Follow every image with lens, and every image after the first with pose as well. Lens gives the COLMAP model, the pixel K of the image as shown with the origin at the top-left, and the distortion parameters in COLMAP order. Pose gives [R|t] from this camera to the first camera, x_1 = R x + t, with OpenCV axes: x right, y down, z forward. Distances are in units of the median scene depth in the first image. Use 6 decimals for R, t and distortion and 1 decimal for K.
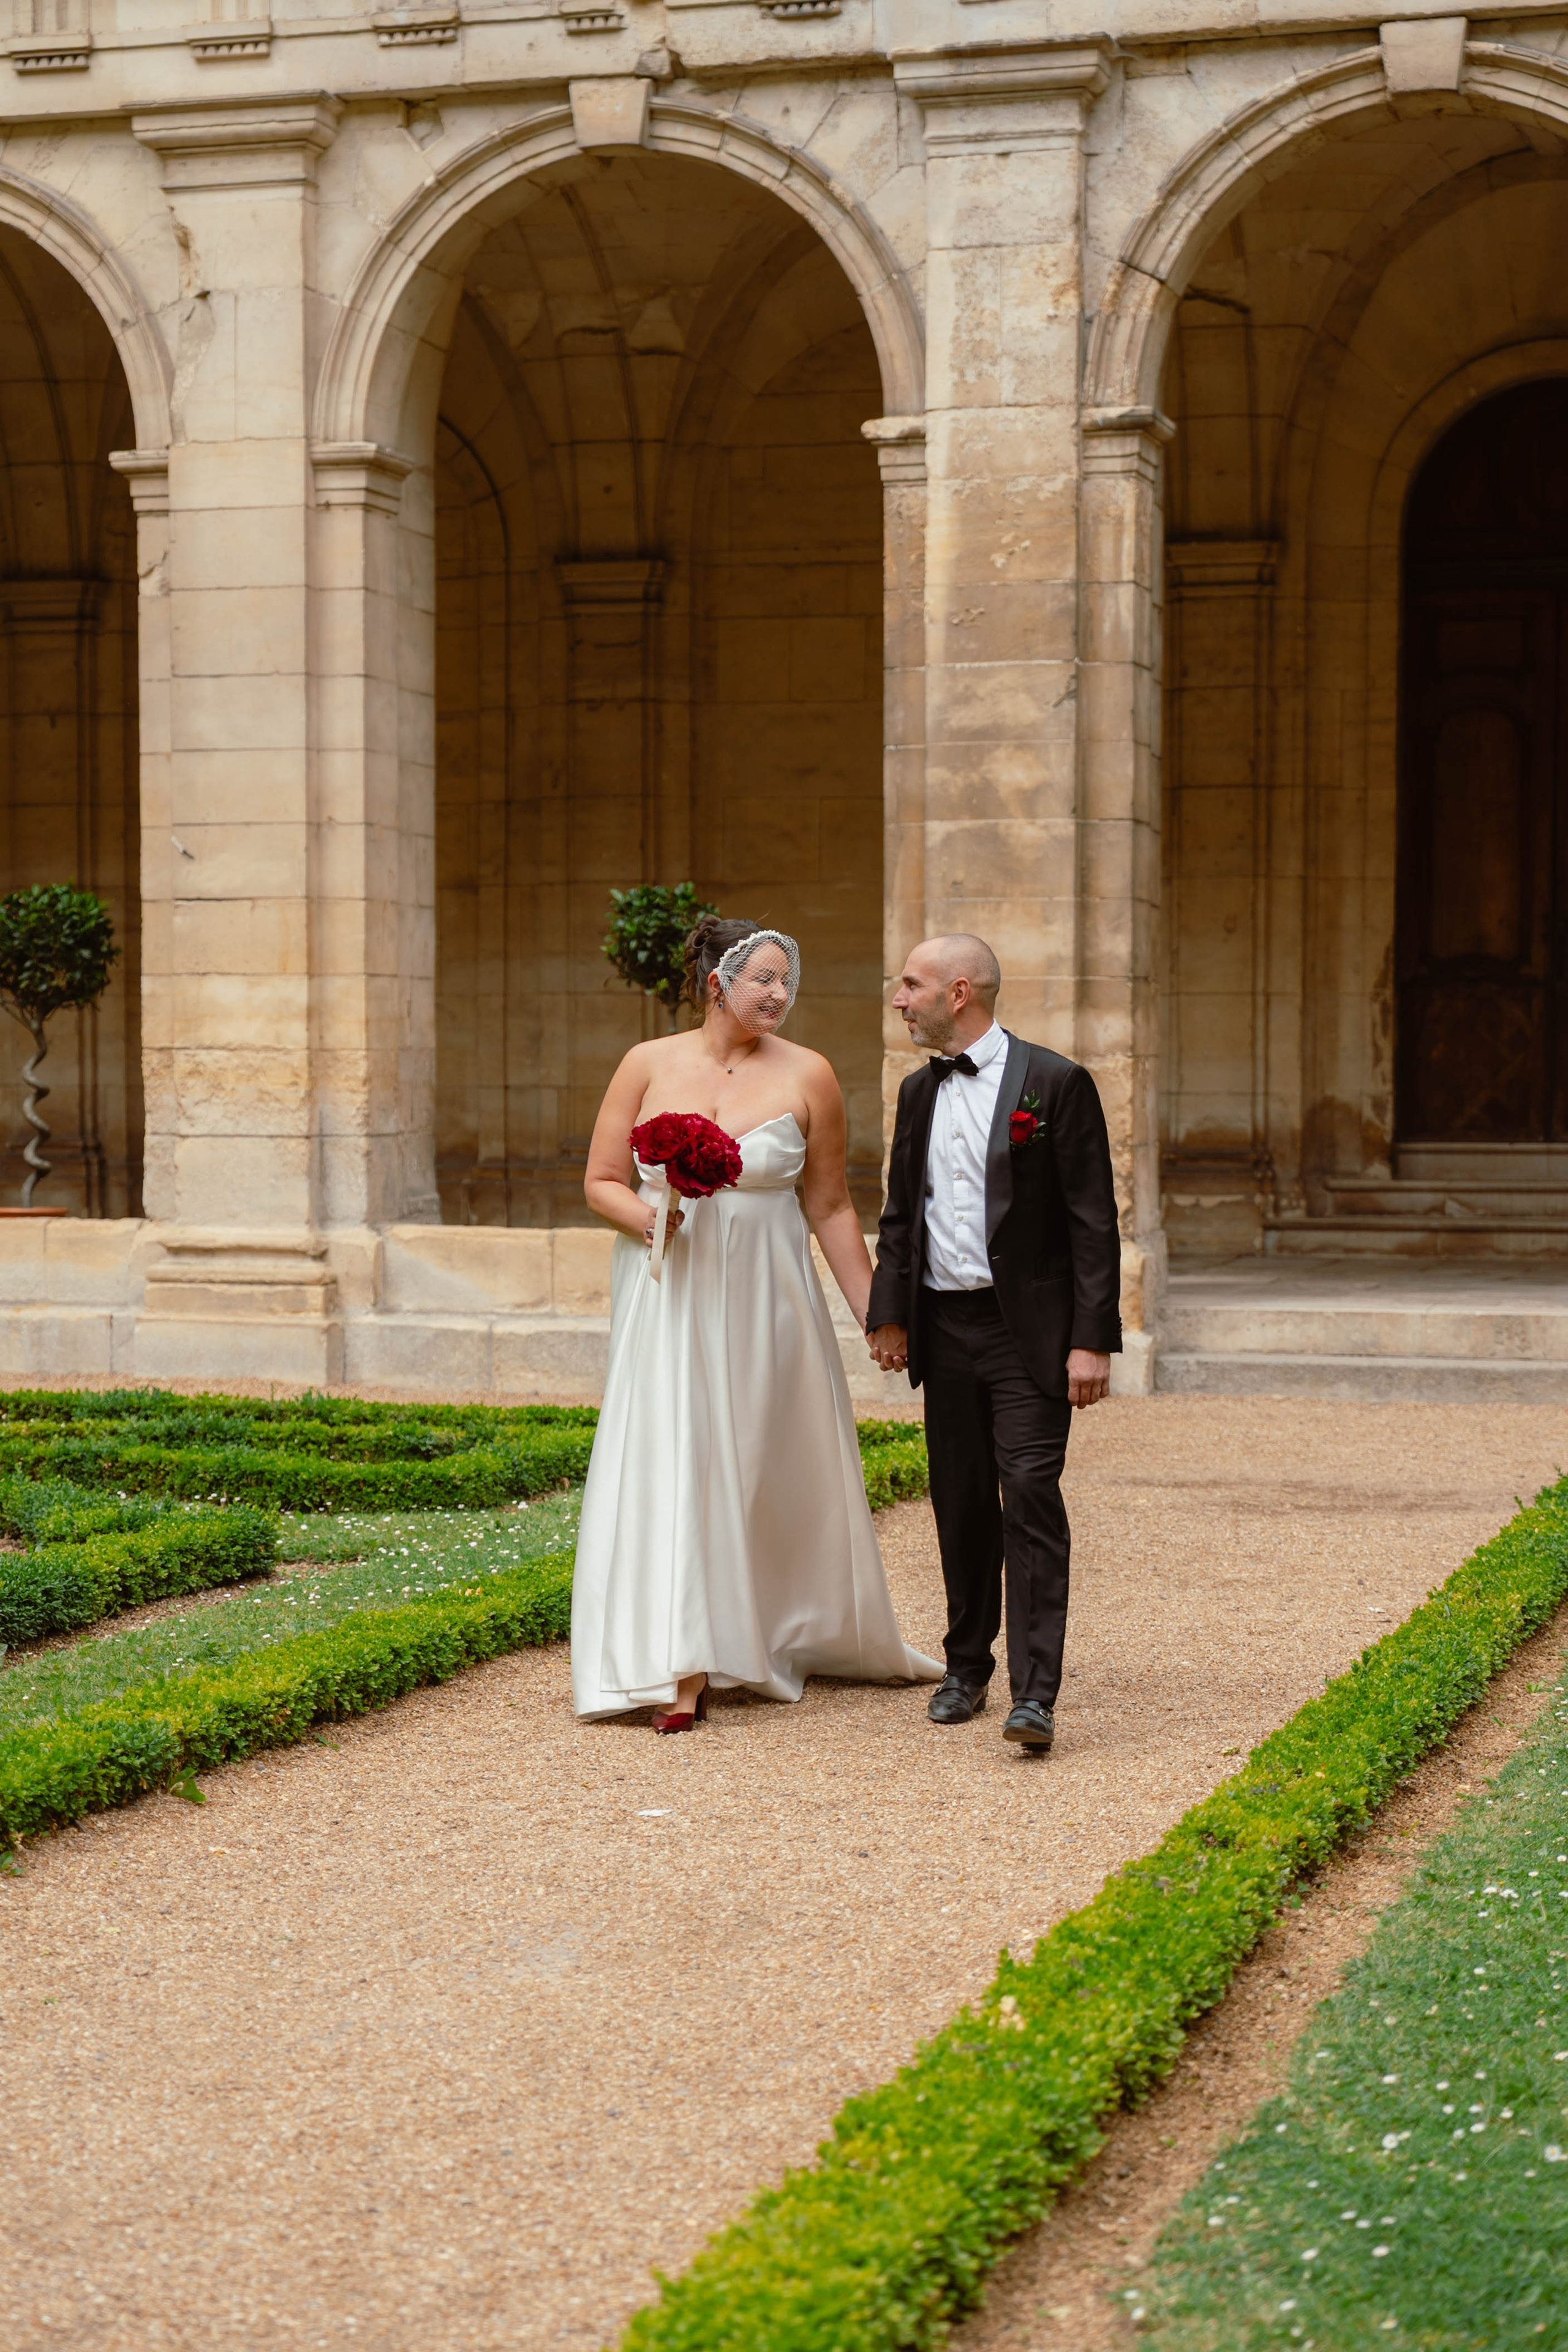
lens RADIAL K [[5323.7, 0, 784.3], [0, 5323.7, 1186.5], [0, 0, 1]] dist [0.145434, 0.000000]
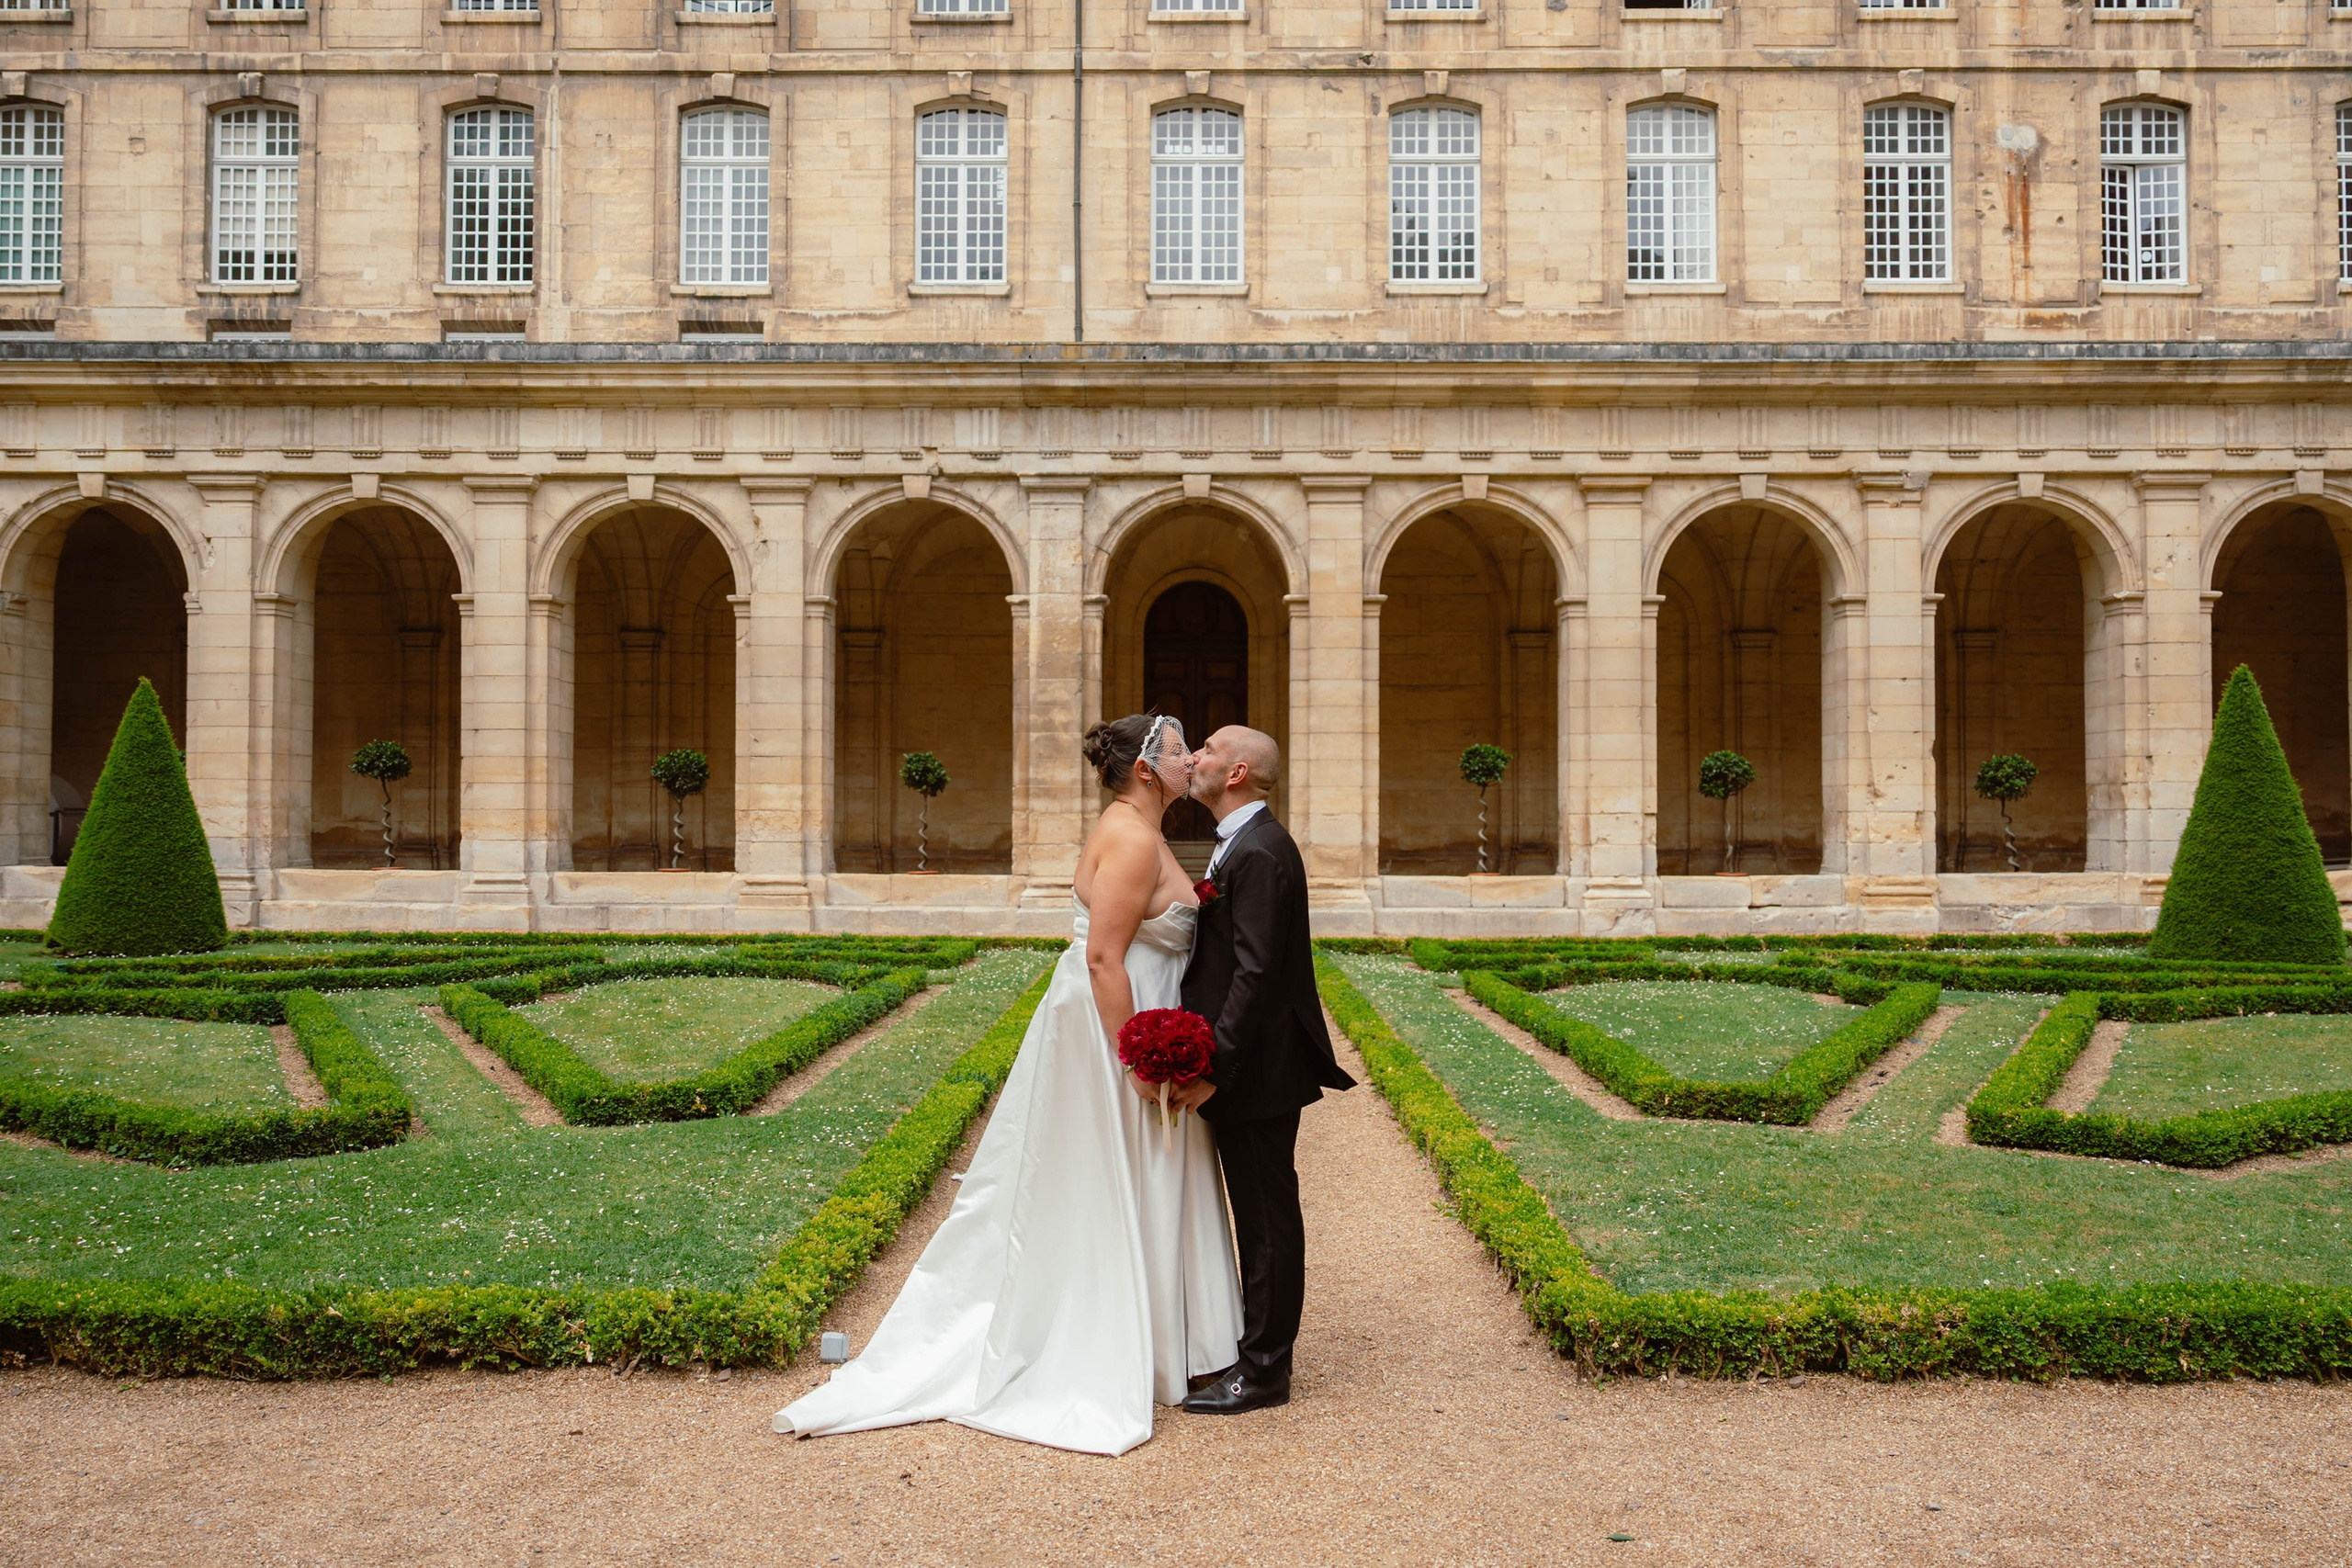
lens RADIAL K [[1726.0, 0, 1175.8], [0, 1726.0, 759.8], [0, 0, 1]] dist [0.018770, 0.017329]
pose [[0.941017, 0.012060, 0.338143, -0.213253], [0.006328, 0.998563, -0.053222, -0.002942], [-0.338299, 0.052223, 0.939588, 0.084395]]
